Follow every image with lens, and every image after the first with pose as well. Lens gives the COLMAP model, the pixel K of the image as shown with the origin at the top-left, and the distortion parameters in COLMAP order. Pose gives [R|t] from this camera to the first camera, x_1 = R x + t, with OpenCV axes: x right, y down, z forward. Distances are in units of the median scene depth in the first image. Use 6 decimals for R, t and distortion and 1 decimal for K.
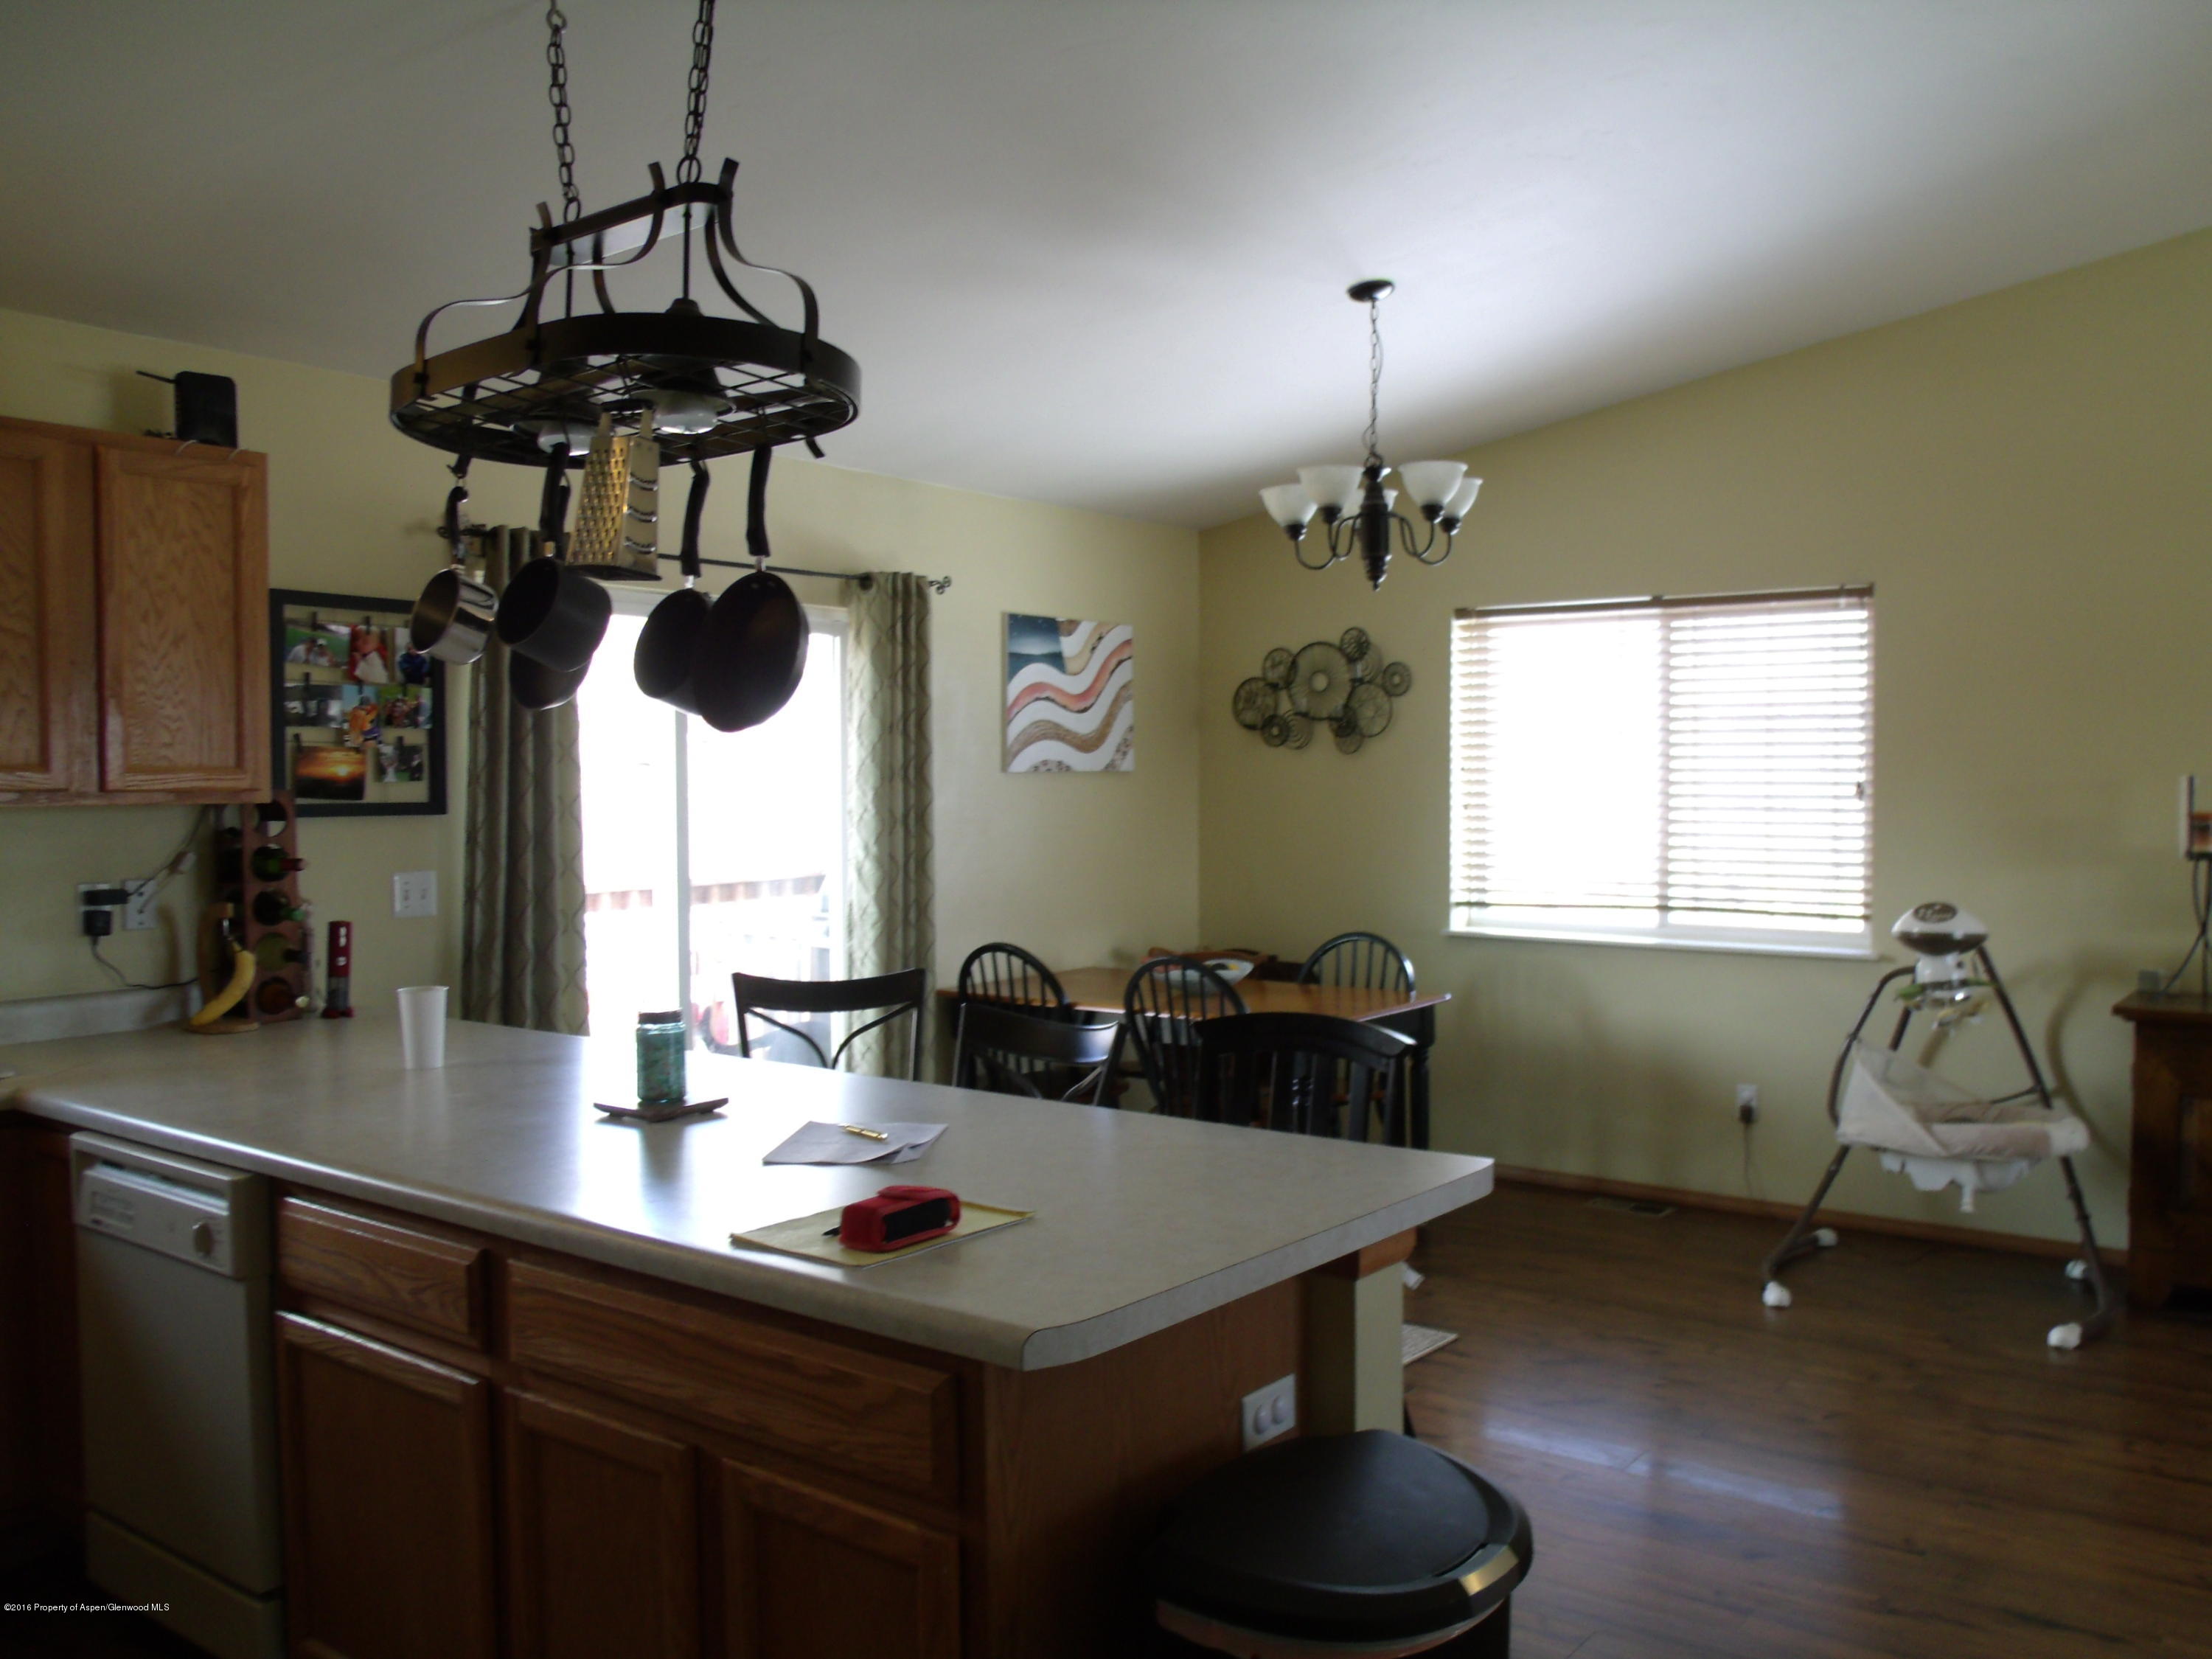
lens RADIAL K [[1780.9, 0, 1106.0], [0, 1780.9, 829.5], [0, 0, 1]] dist [-0.009218, -0.029367]
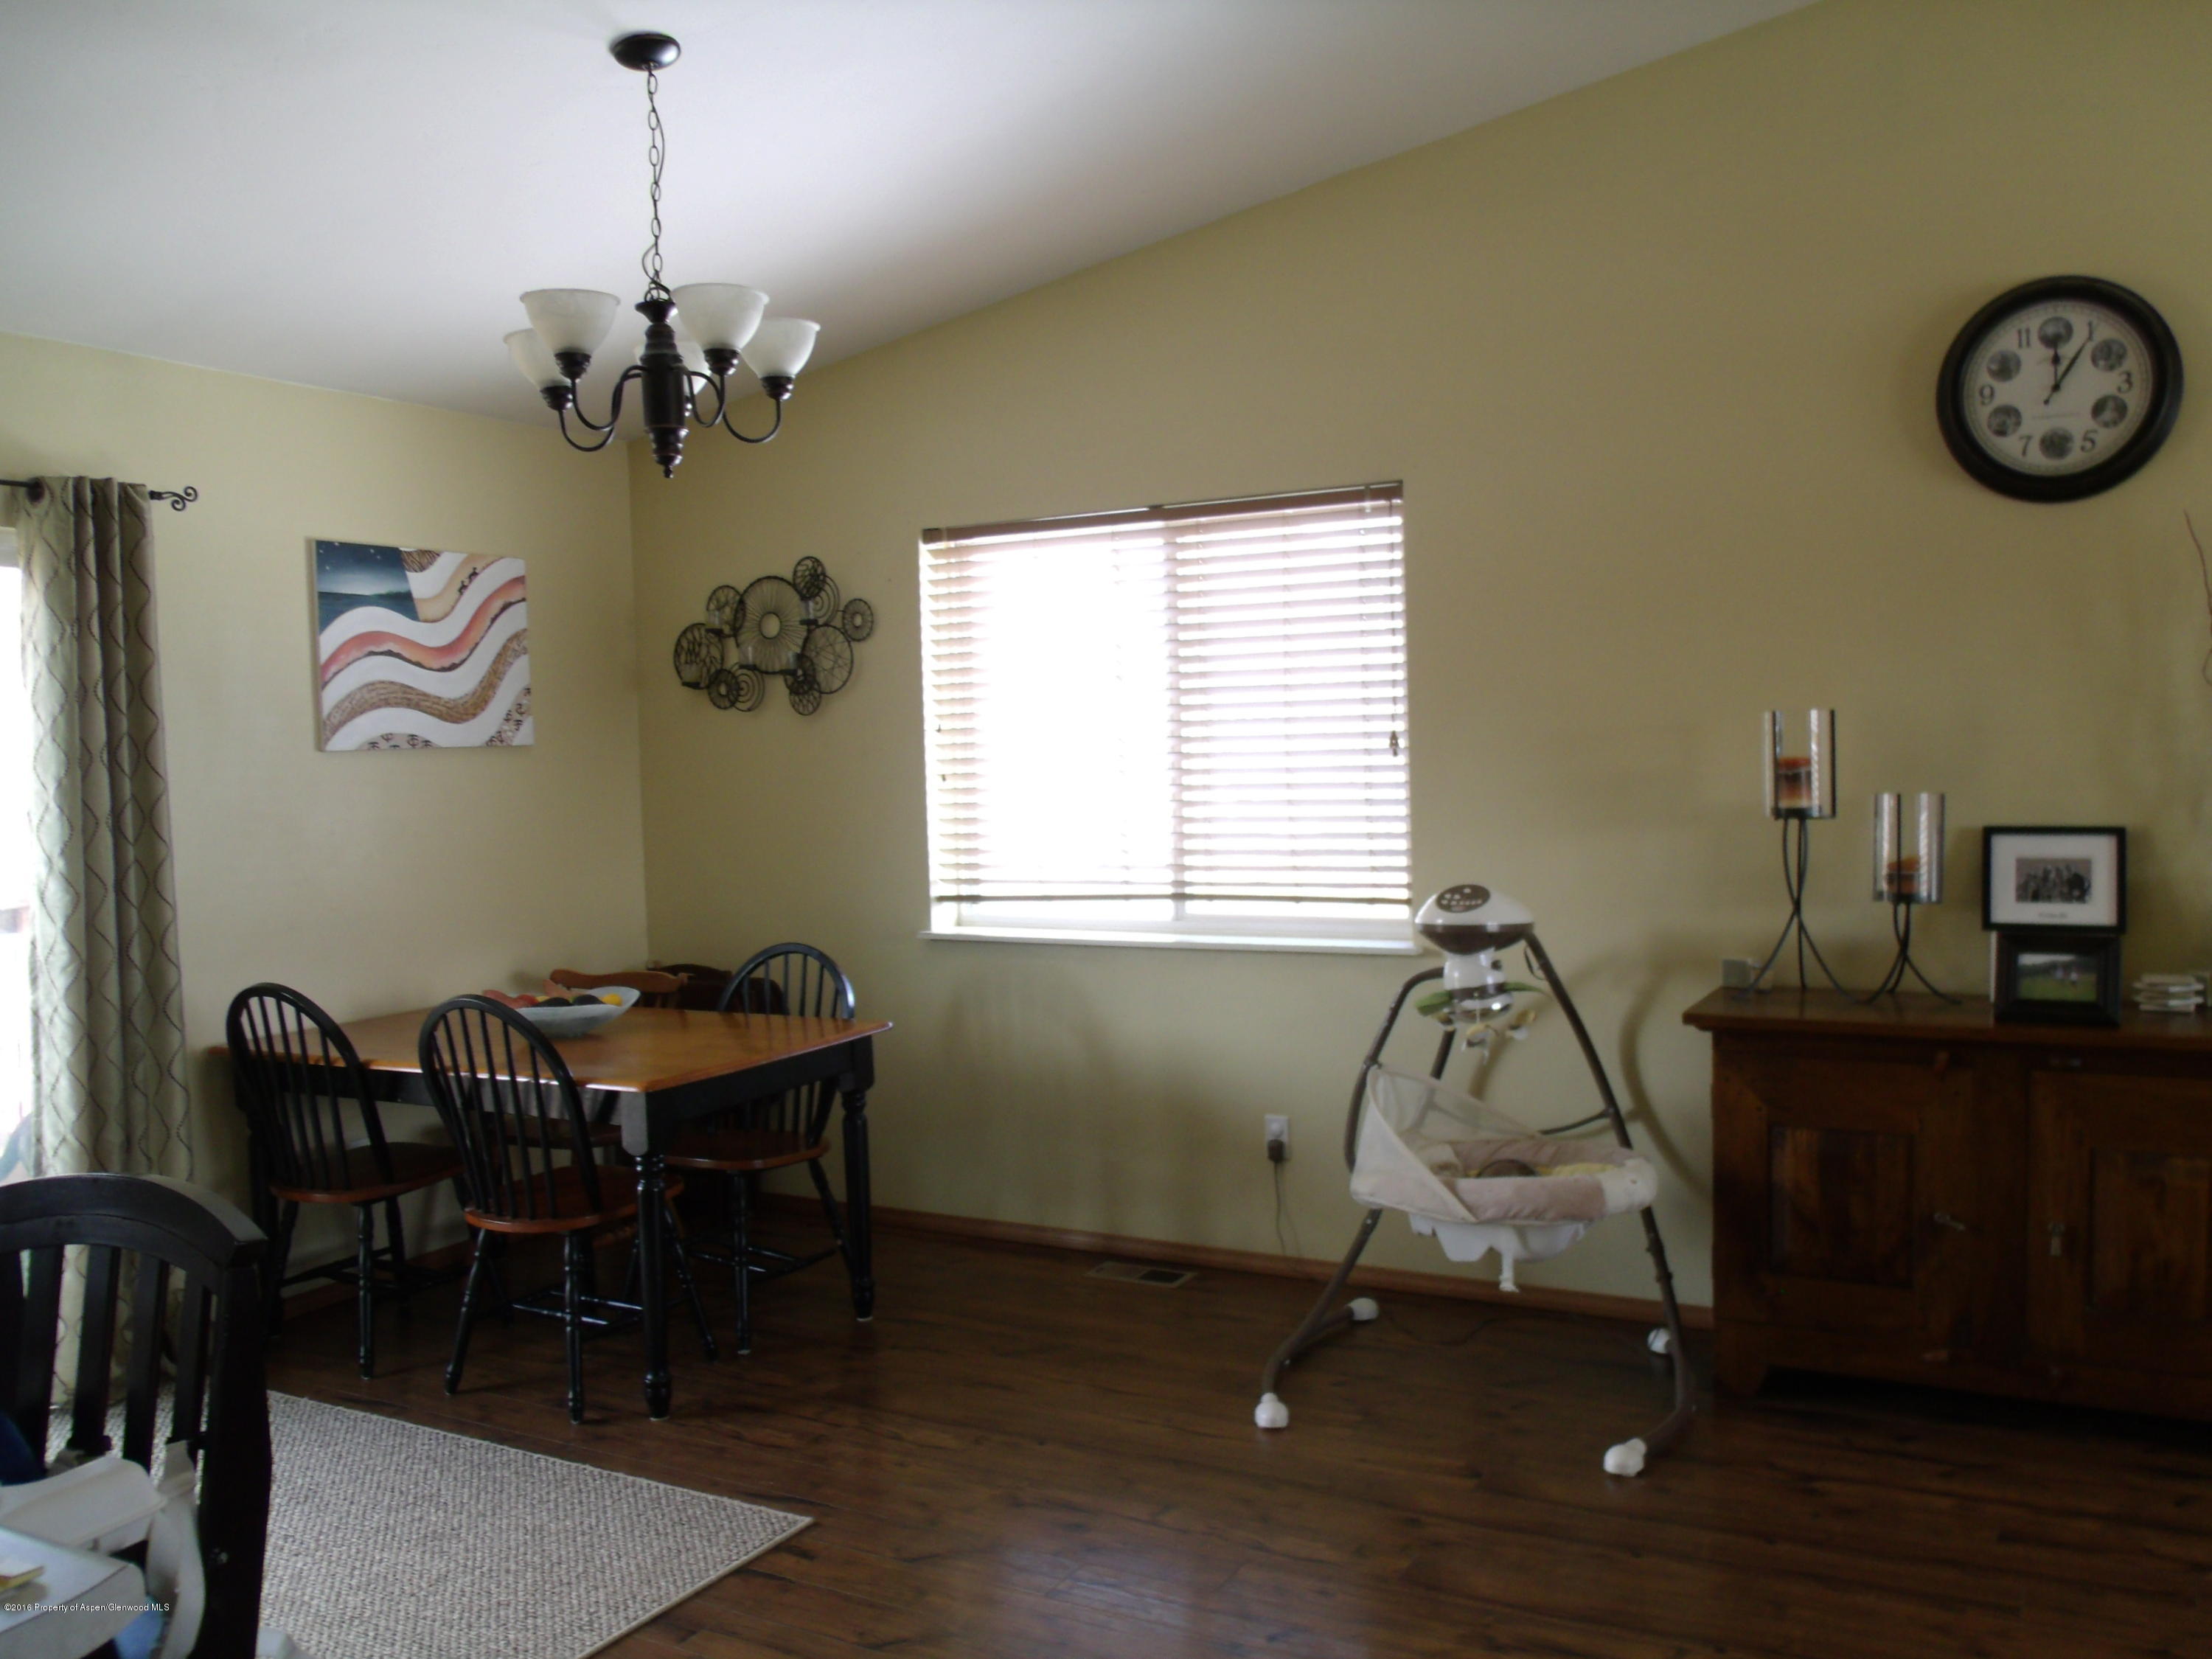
lens RADIAL K [[1747.4, 0, 1101.4], [0, 1747.4, 837.6], [0, 0, 1]] dist [-0.001433, -0.001292]
pose [[0.990504, -0.035624, 0.132787, 0.184907], [0.032840, 0.999194, 0.023100, -0.001854], [-0.133503, -0.018520, 0.990875, 0.236505]]
